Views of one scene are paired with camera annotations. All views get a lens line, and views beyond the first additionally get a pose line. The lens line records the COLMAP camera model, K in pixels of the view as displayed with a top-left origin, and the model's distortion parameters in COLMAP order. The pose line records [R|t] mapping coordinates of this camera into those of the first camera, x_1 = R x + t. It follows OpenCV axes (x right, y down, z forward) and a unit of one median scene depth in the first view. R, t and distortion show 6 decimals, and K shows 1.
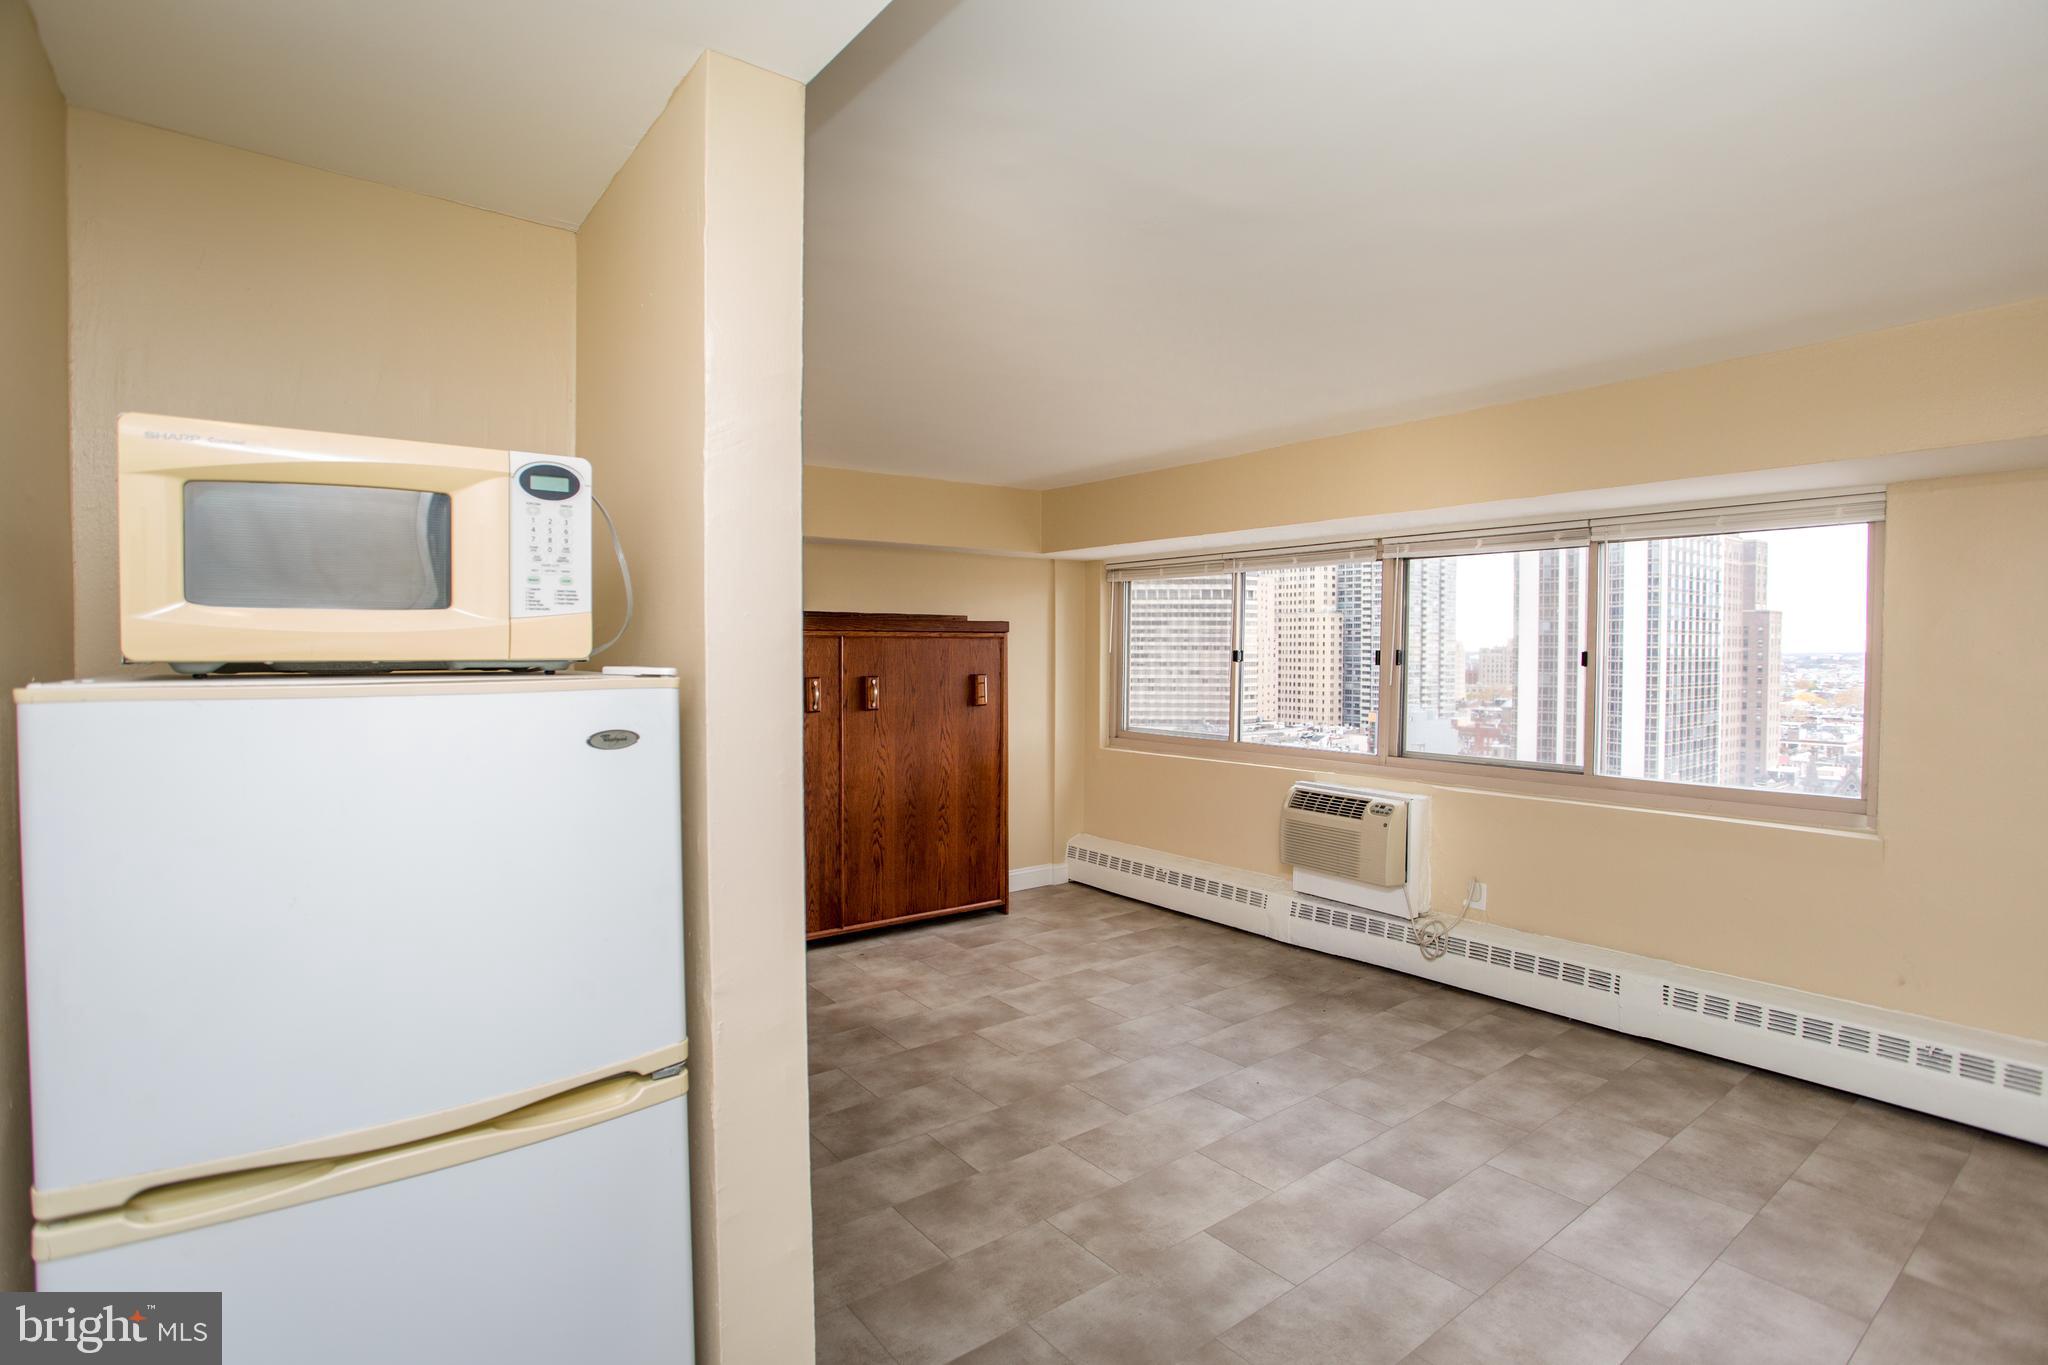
lens RADIAL K [[991.5, 0, 1017.2], [0, 991.5, 674.3], [0, 0, 1]] dist [-0.080023, 0.034997]
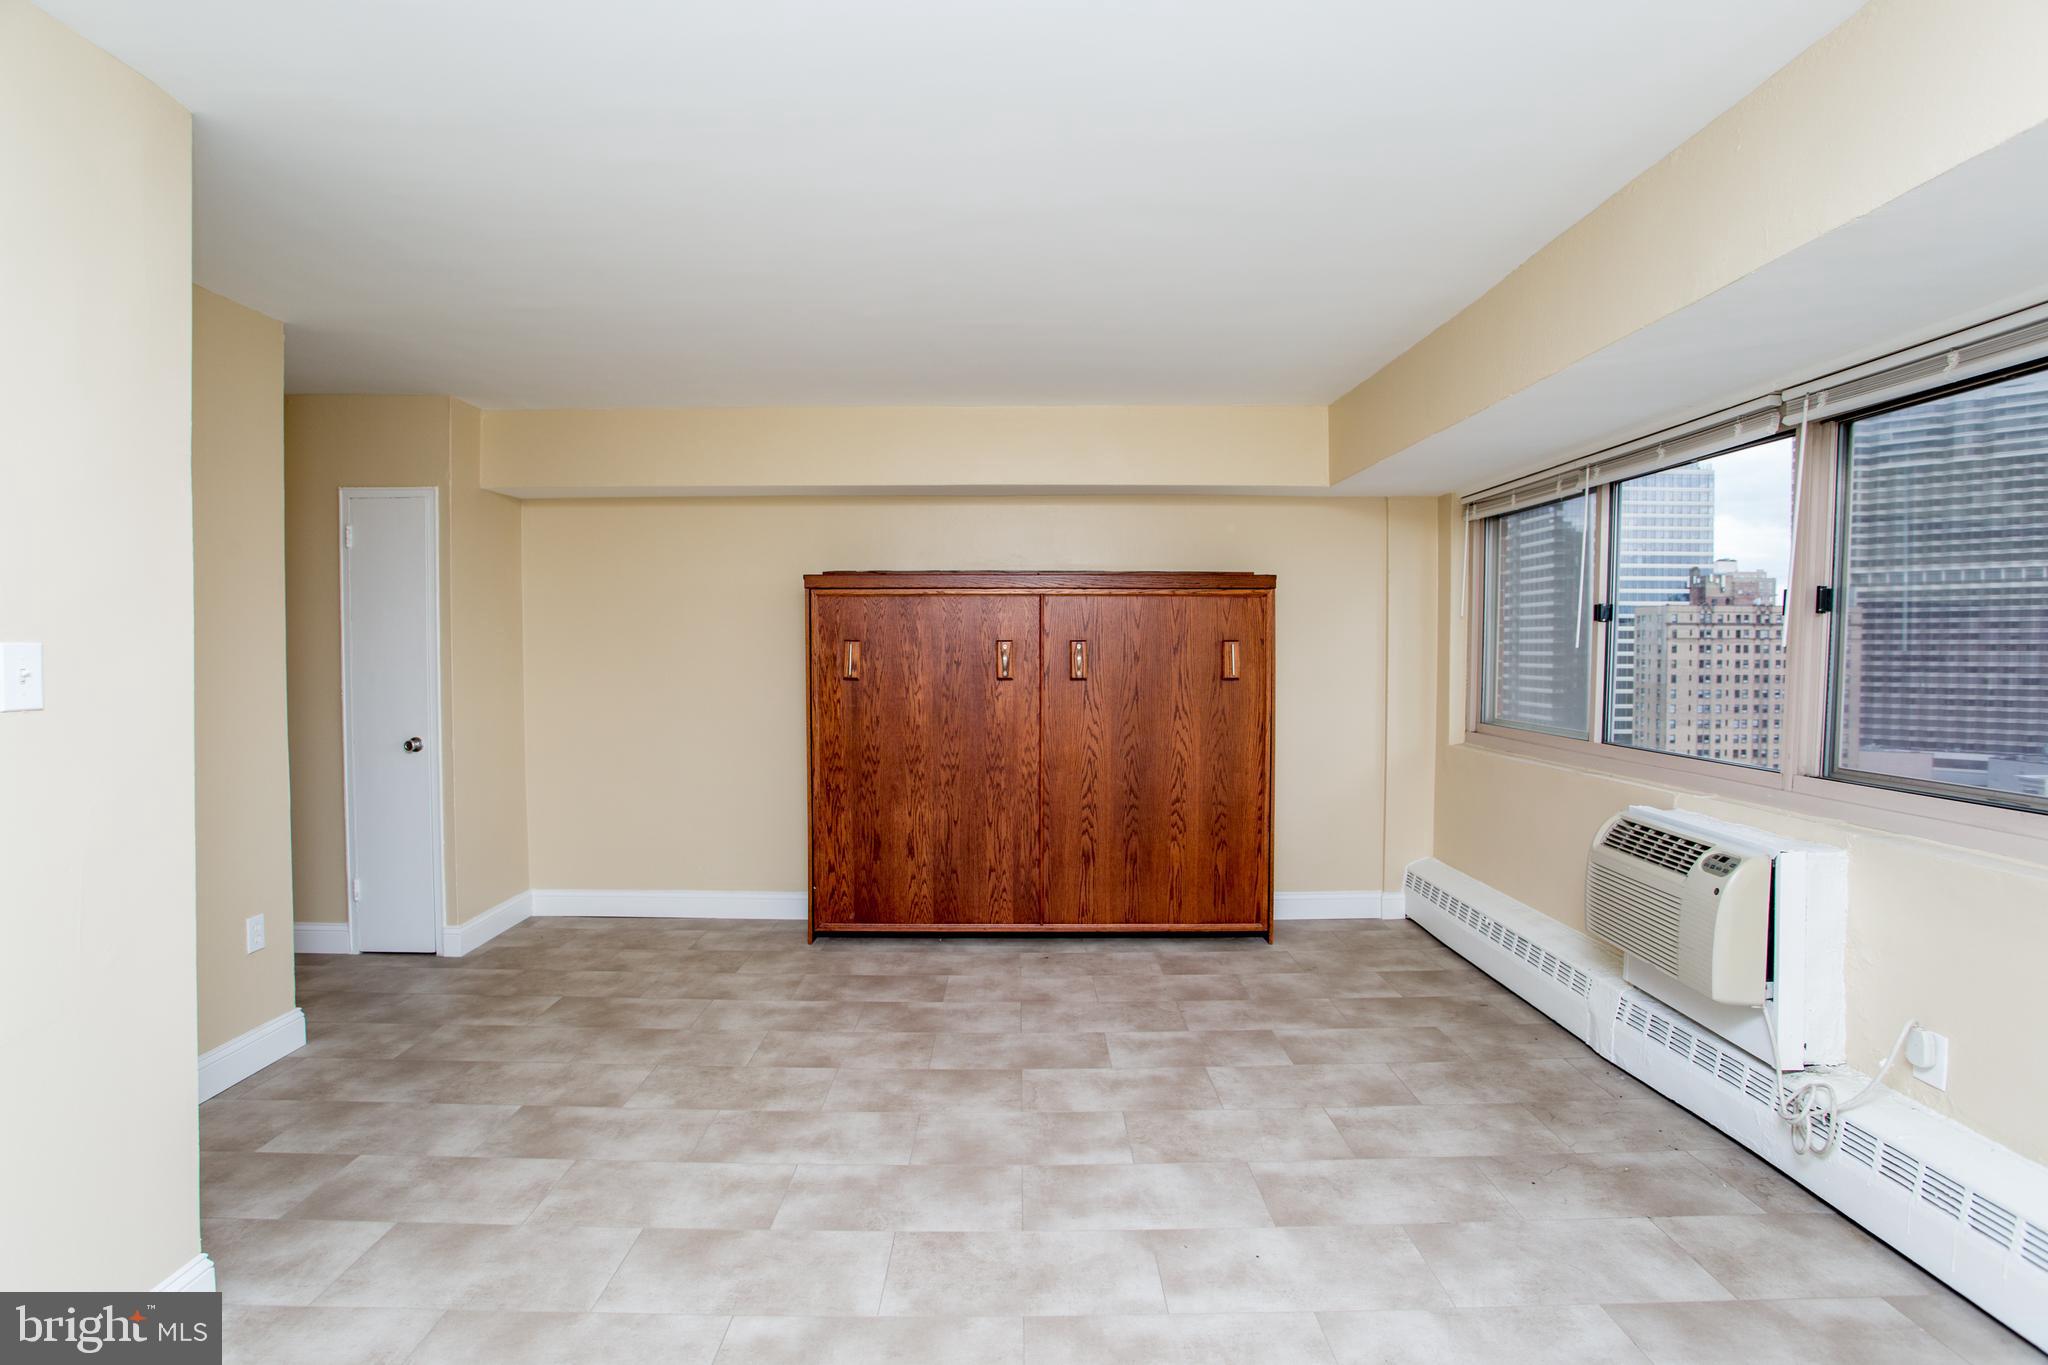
lens RADIAL K [[991.5, 0, 1017.2], [0, 991.5, 674.3], [0, 0, 1]] dist [-0.080023, 0.034997]
pose [[0.796895, 0.014315, -0.603949, 0.392016], [-0.014589, 0.999884, 0.004449, 0.033356], [0.603942, 0.005265, 0.797011, 0.322414]]
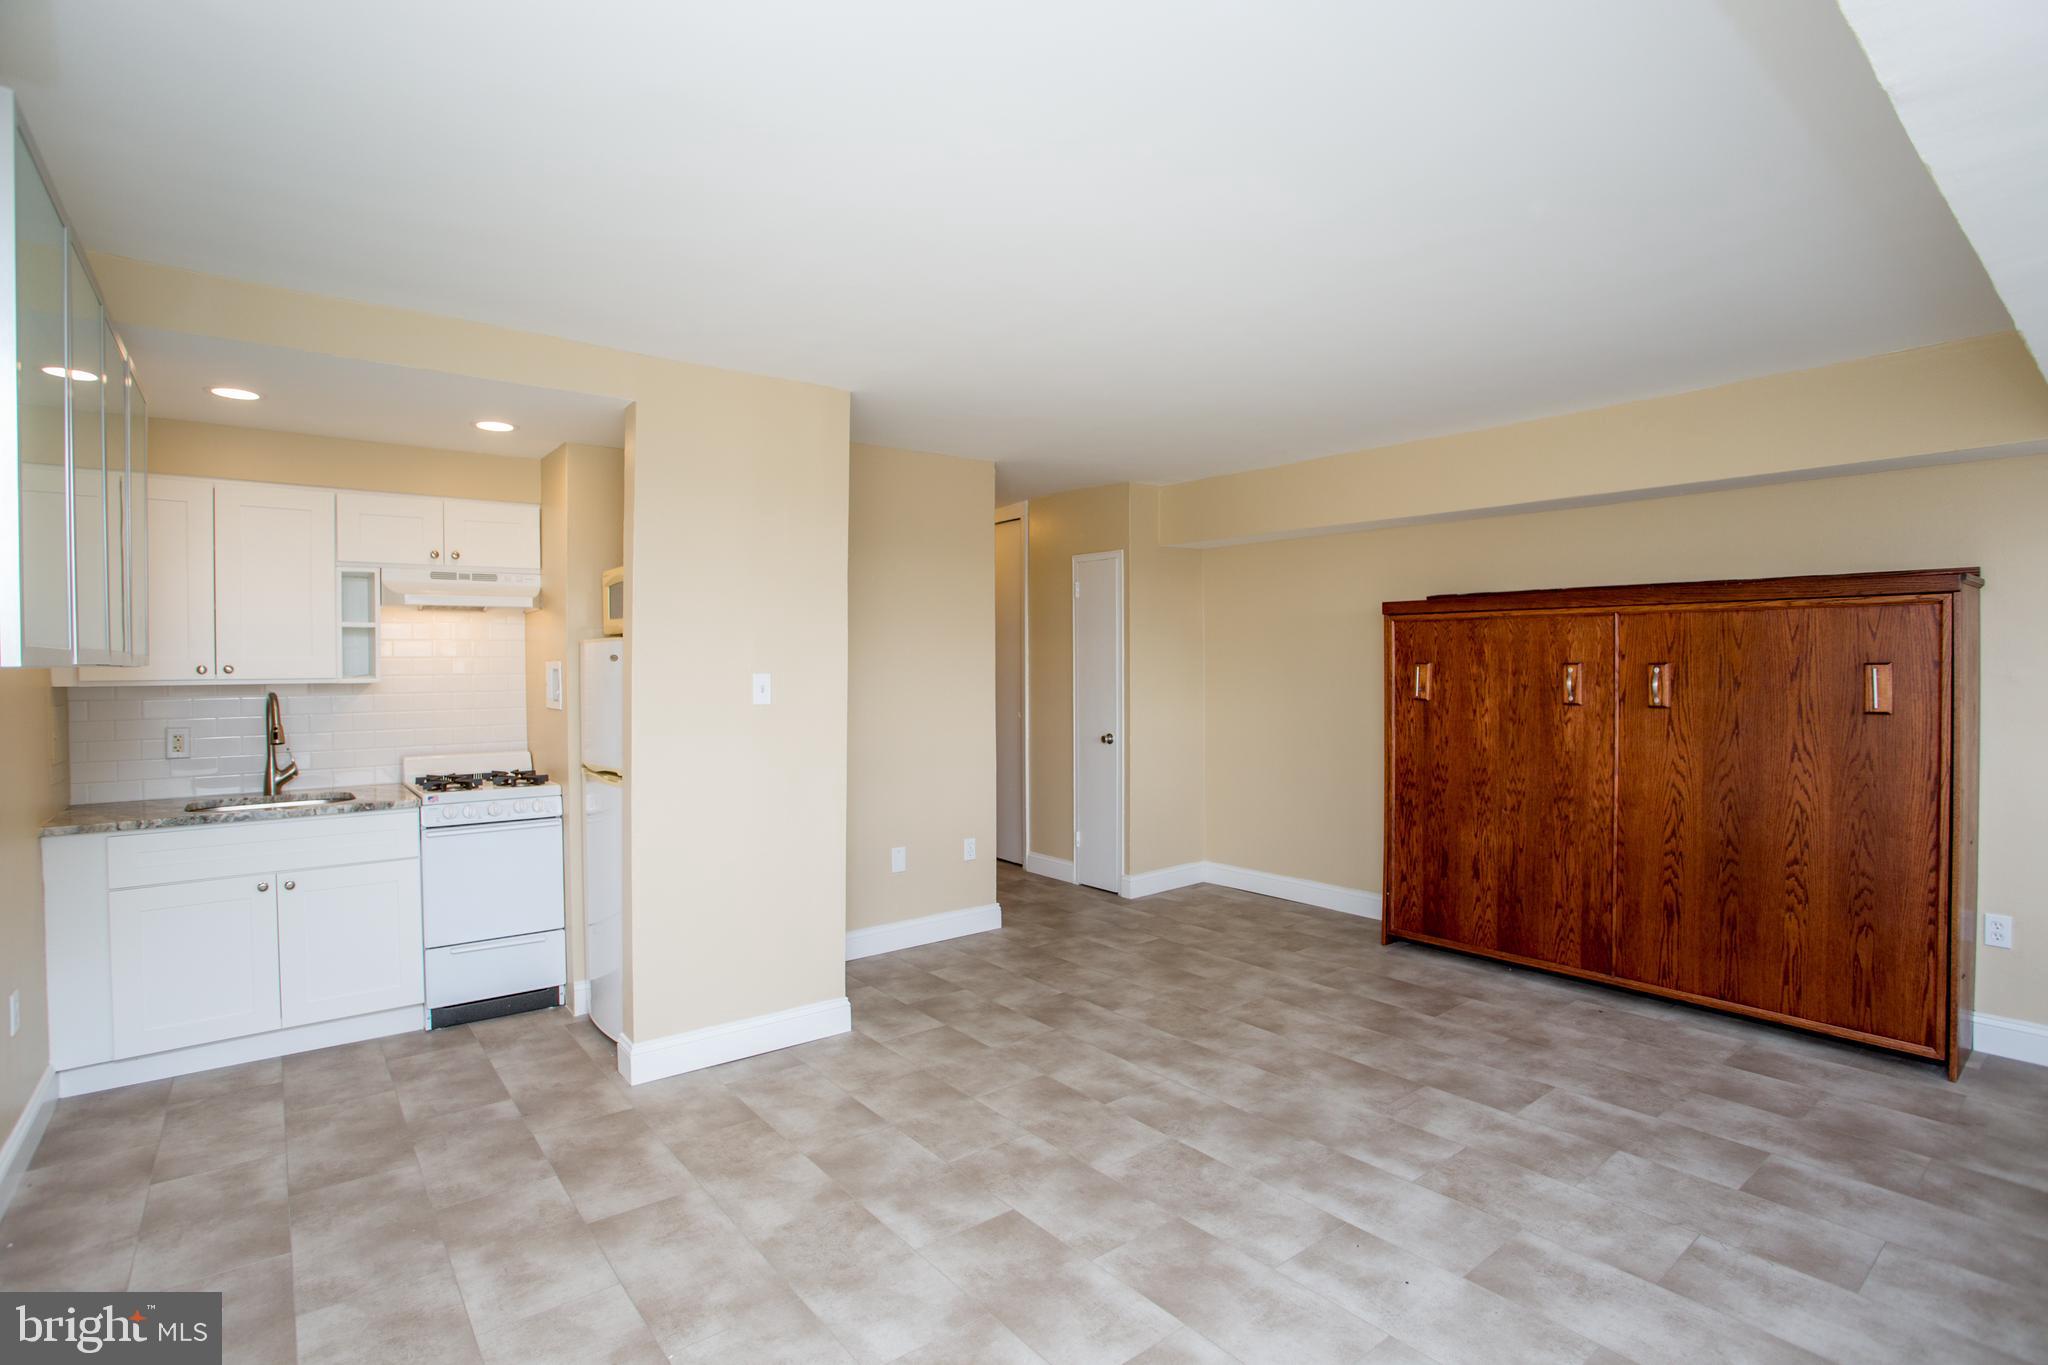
lens RADIAL K [[991.5, 0, 1017.2], [0, 991.5, 674.3], [0, 0, 1]] dist [-0.080023, 0.034997]
pose [[0.017921, 0.012684, -0.999759, 0.687505], [-0.021095, 0.999702, 0.012305, 0.014023], [0.999617, 0.020869, 0.018183, 0.574715]]
